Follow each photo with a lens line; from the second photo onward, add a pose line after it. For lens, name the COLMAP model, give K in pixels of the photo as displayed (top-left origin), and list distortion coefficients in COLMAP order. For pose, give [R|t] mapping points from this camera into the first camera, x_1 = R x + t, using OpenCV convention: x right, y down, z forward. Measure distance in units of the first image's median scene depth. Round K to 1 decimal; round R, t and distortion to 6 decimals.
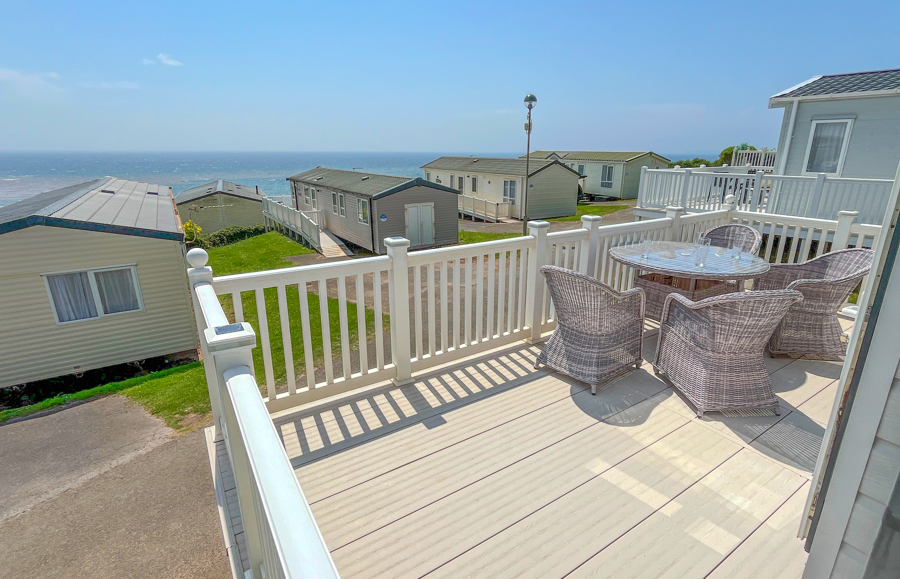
lens RADIAL K [[431.4, 0, 450.0], [0, 431.4, 289.5], [0, 0, 1]] dist [-0.002102, -0.000188]
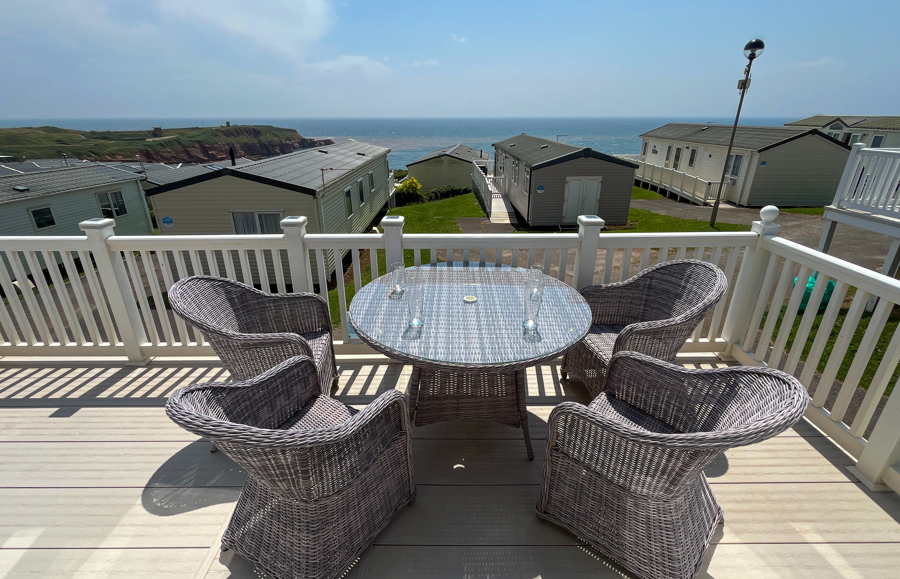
lens RADIAL K [[414.1, 0, 445.8], [0, 414.1, 280.3], [0, 0, 1]] dist [0.001600, 0.000224]
pose [[0.840349, 0.194417, -0.505980, 0.168577], [-0.160497, 0.980852, 0.110322, -0.034741], [0.517740, -0.011501, 0.855461, 0.098423]]
